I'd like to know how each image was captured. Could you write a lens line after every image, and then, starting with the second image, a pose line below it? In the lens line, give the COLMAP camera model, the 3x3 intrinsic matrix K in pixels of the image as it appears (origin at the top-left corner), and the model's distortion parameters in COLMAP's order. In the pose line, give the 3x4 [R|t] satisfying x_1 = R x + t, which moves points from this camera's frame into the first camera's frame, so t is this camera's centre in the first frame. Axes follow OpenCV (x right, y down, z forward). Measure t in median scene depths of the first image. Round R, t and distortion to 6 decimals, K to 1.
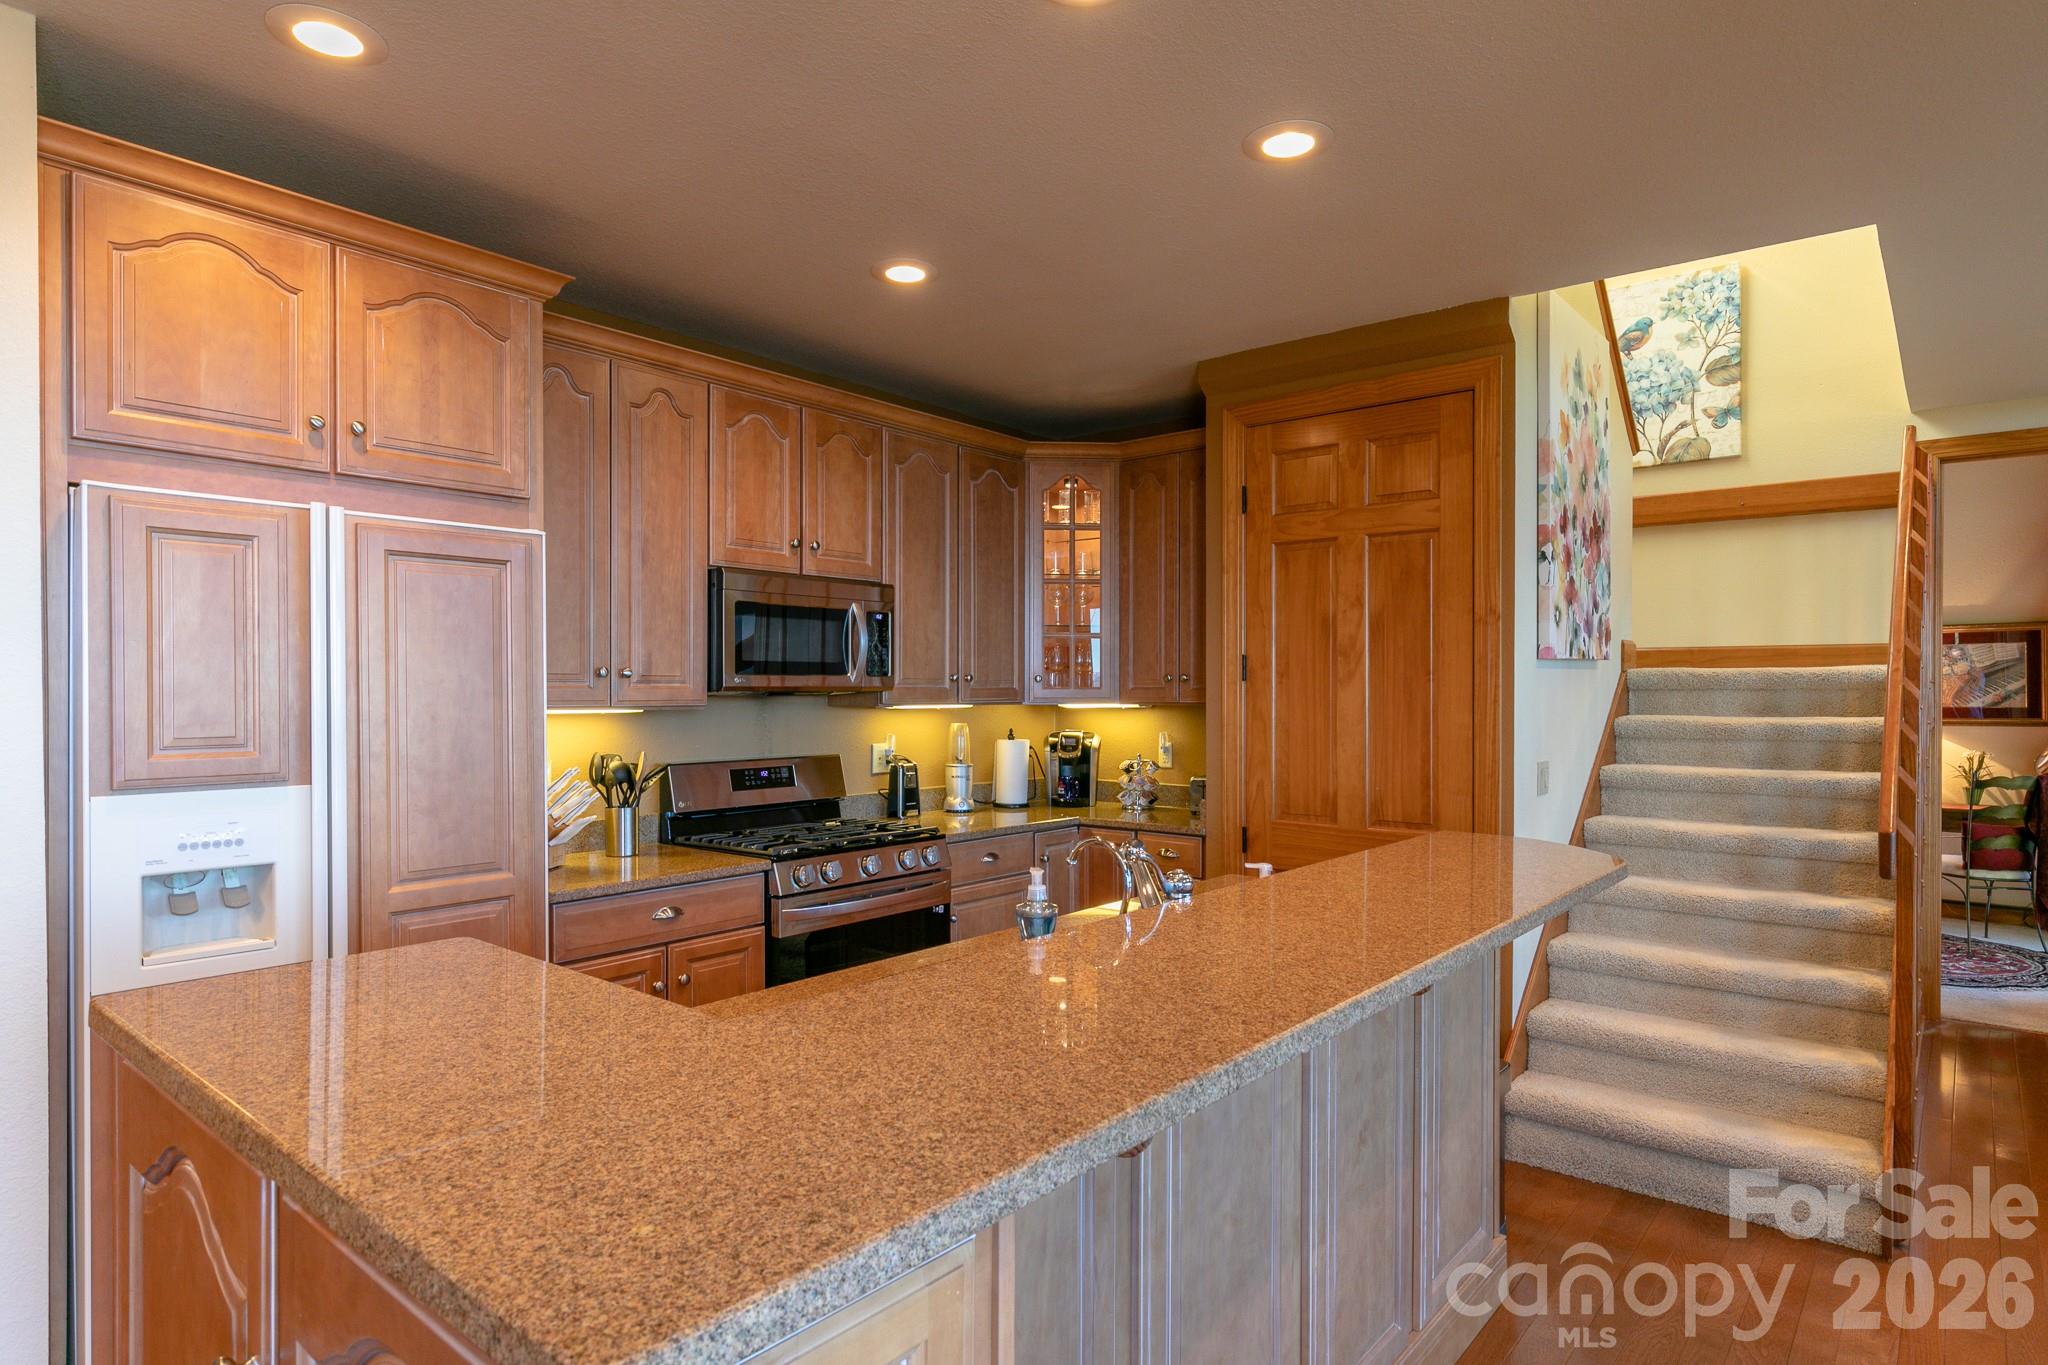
lens RADIAL K [[1121.0, 0, 1022.9], [0, 1121.0, 693.9], [0, 0, 1]] dist [0.003945, 0.000790]
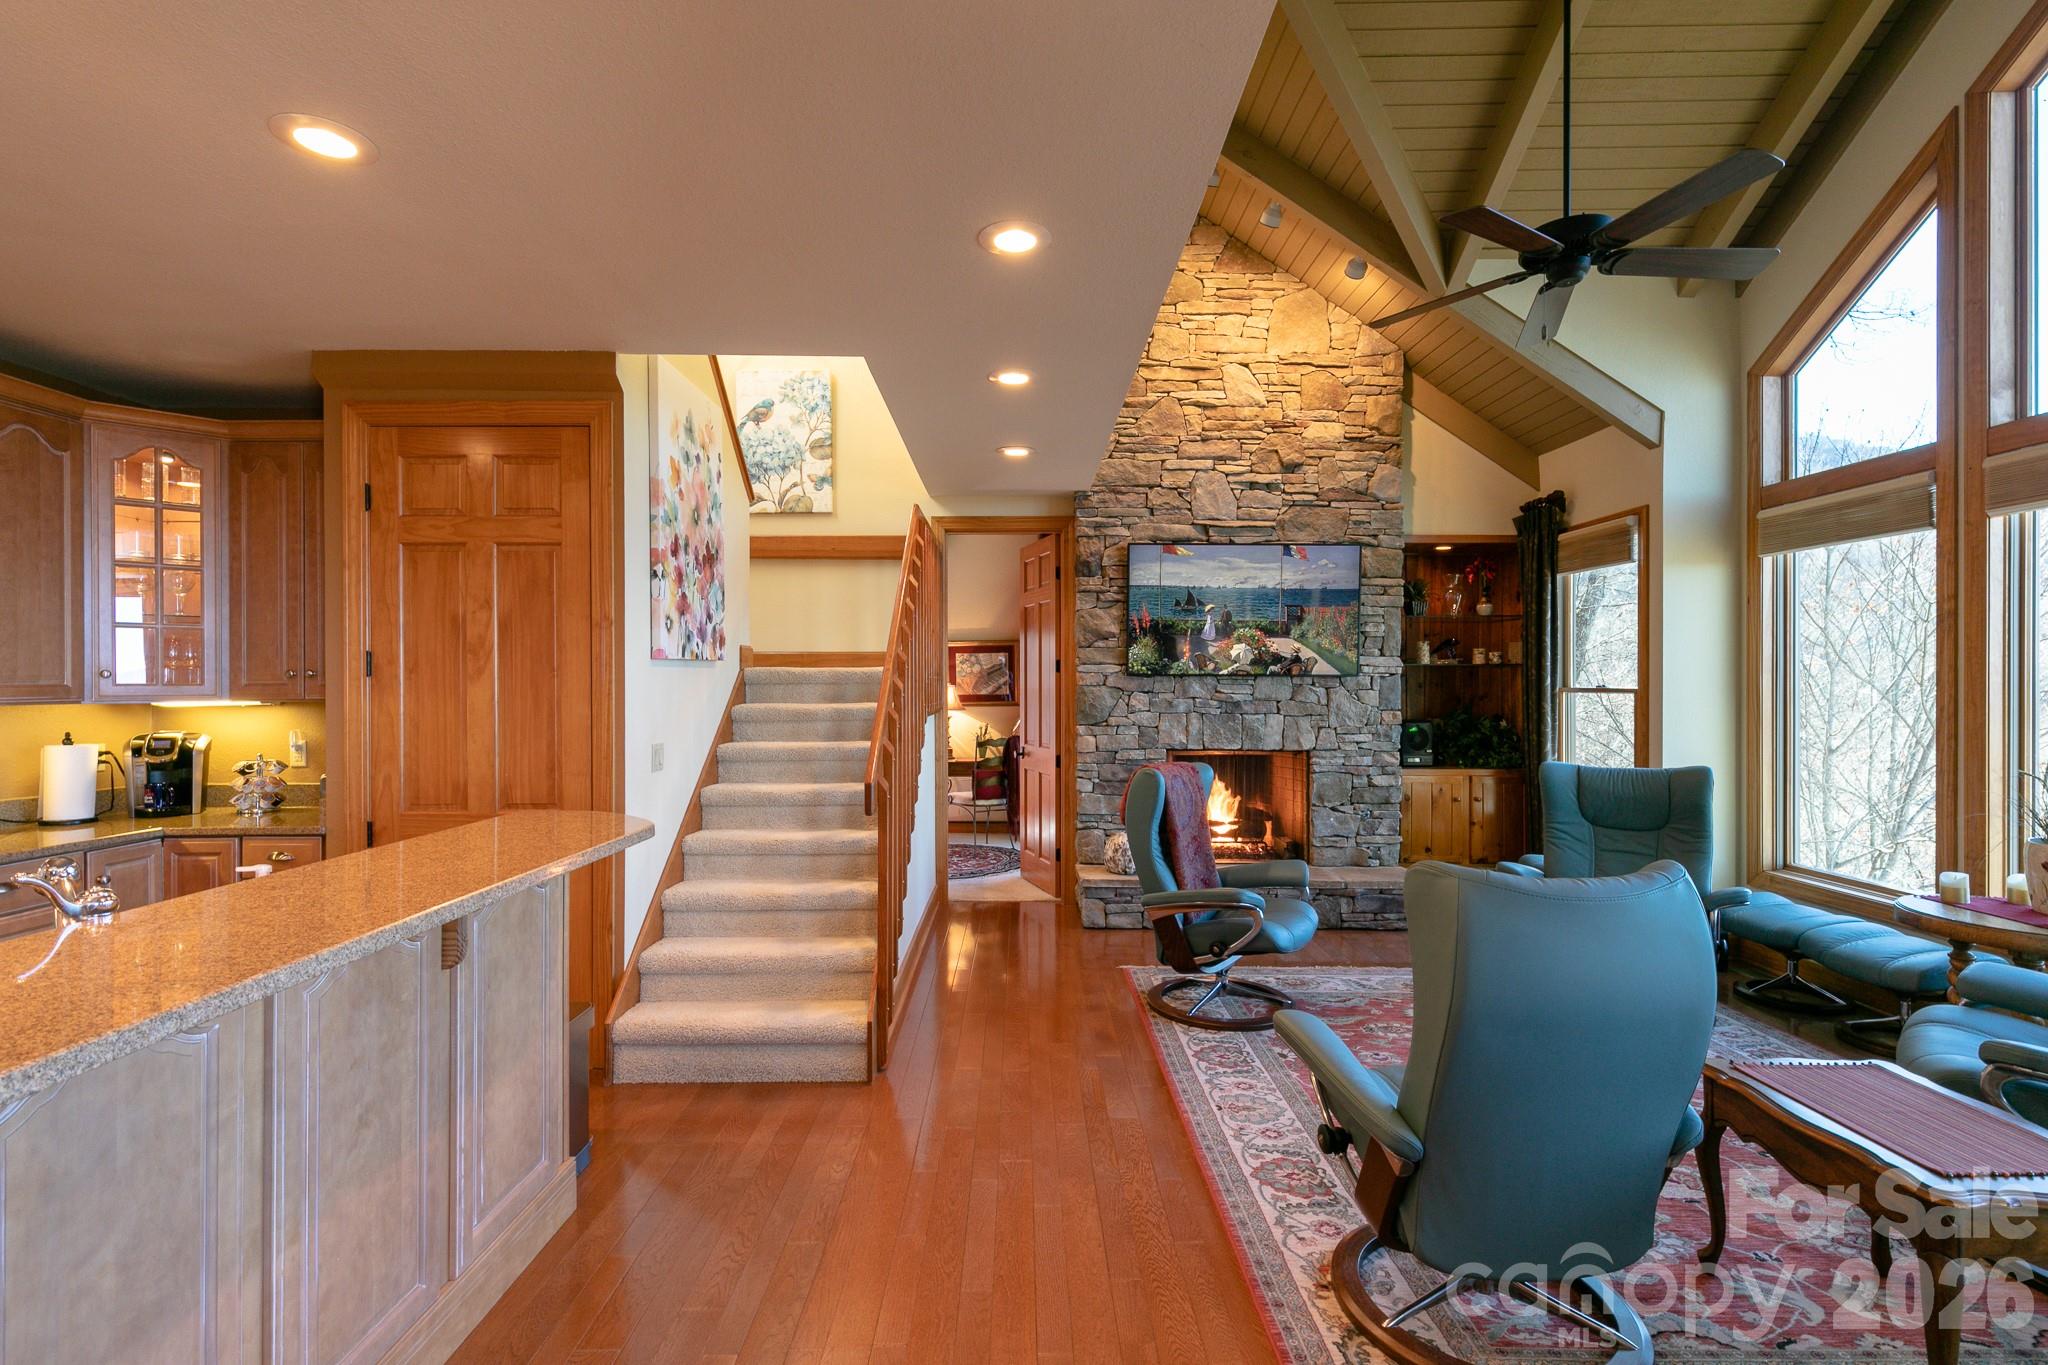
lens RADIAL K [[934.3, 0, 1018.8], [0, 934.3, 685.2], [0, 0, 1]] dist [0.004340, -0.000562]
pose [[0.766948, -0.004682, 0.641693, 0.106107], [0.006639, 0.999978, -0.000638, 0.000403], [-0.641675, 0.004750, 0.766962, -0.022665]]
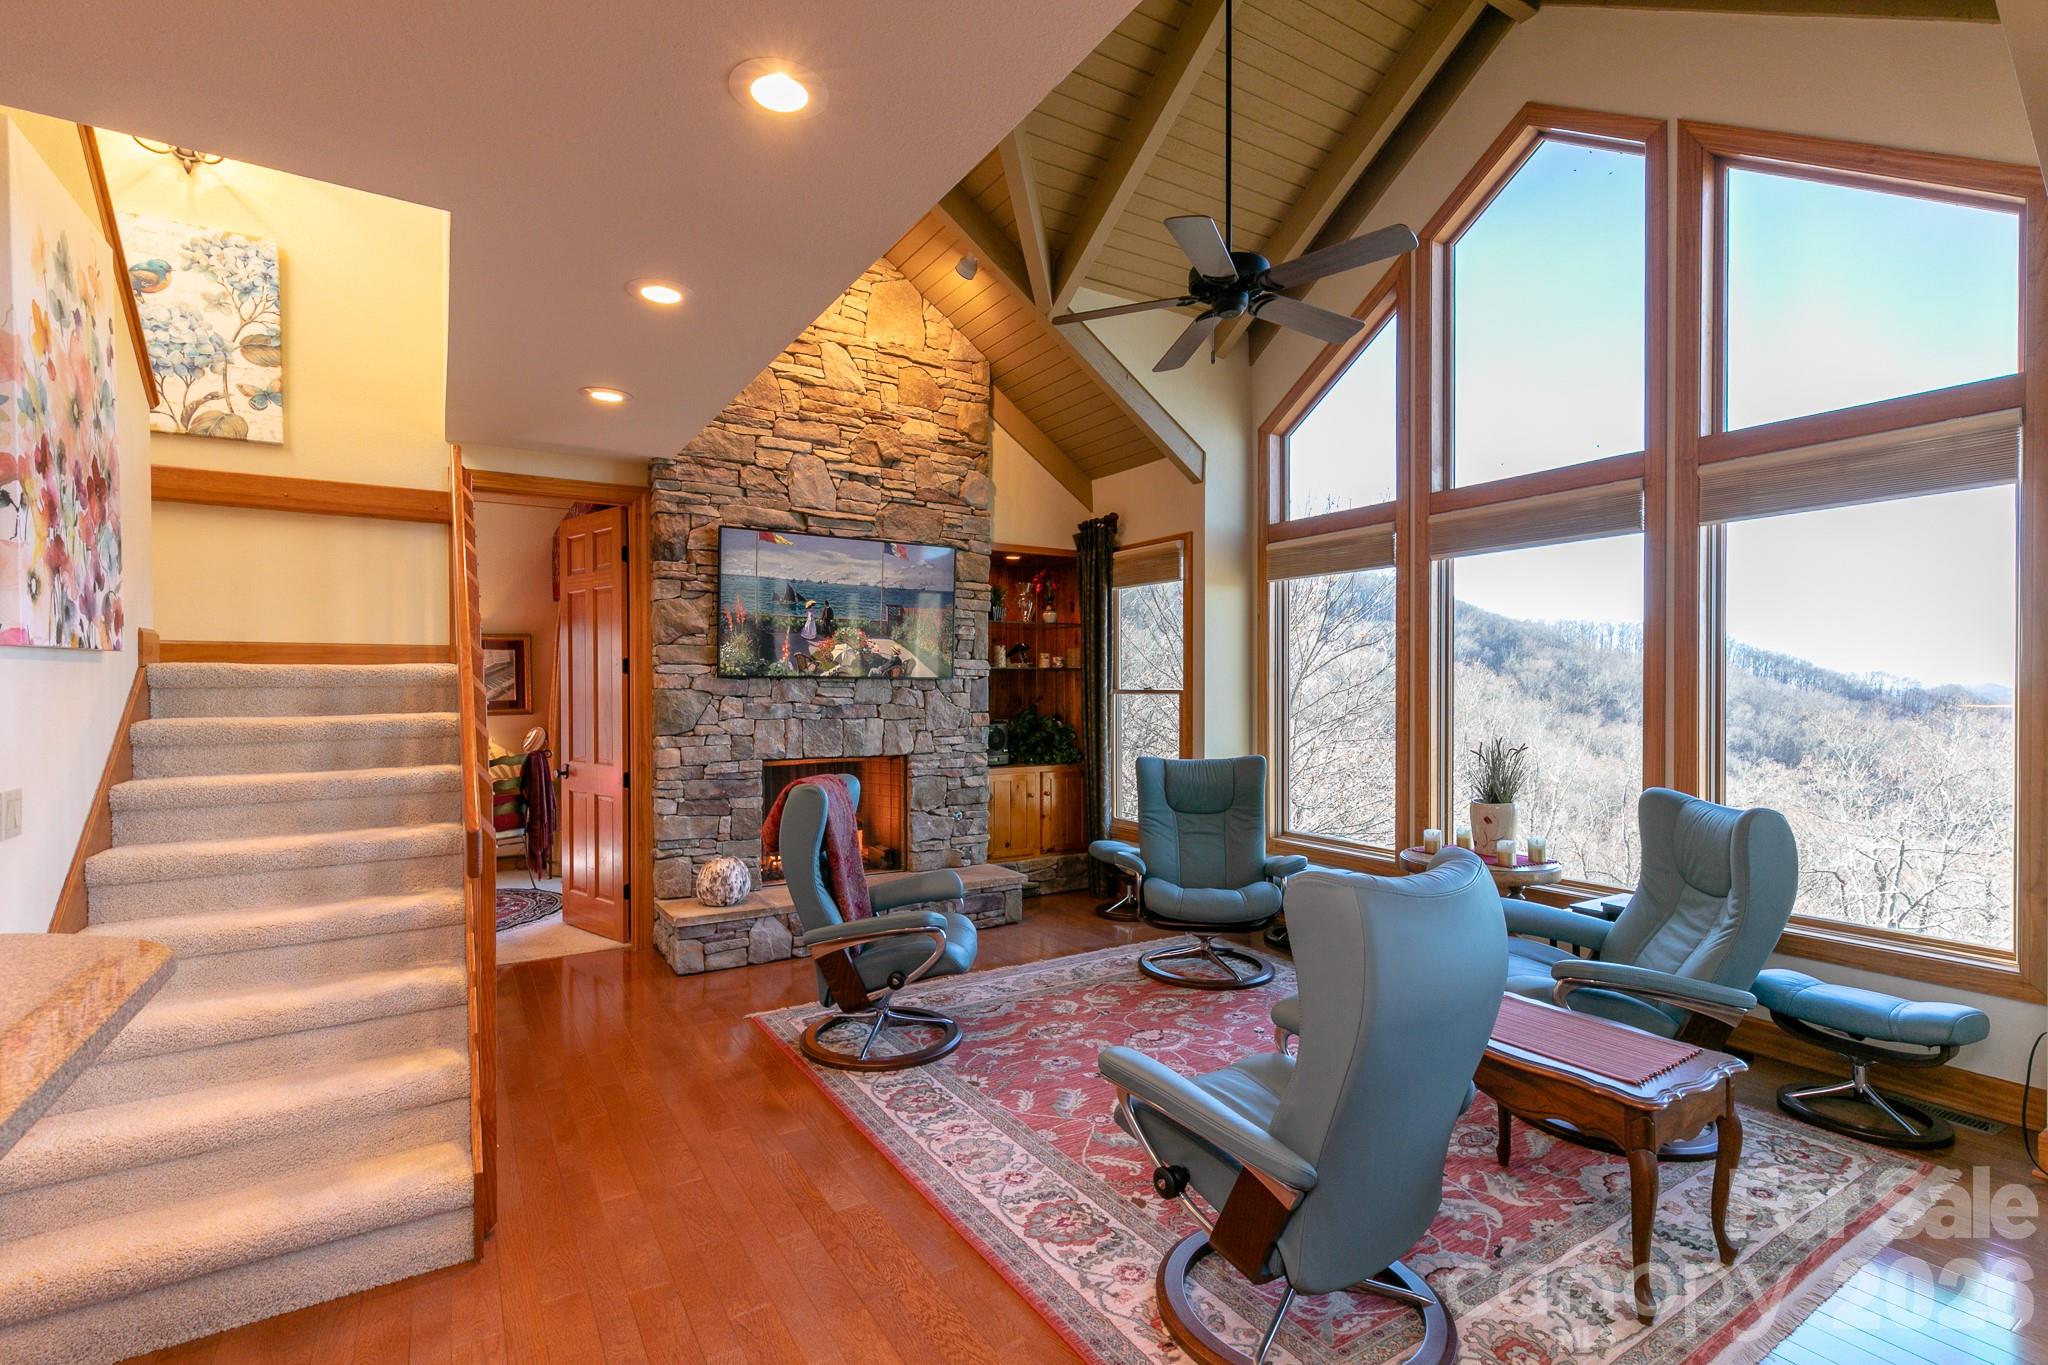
lens RADIAL K [[928.2, 0, 1013.9], [0, 928.2, 694.5], [0, 0, 1]] dist [0.003440, -0.000410]
pose [[0.314158, -0.012643, 0.949286, 0.098801], [0.008674, 0.999908, 0.010446, -0.000847], [-0.949331, 0.004952, 0.314239, 0.201010]]
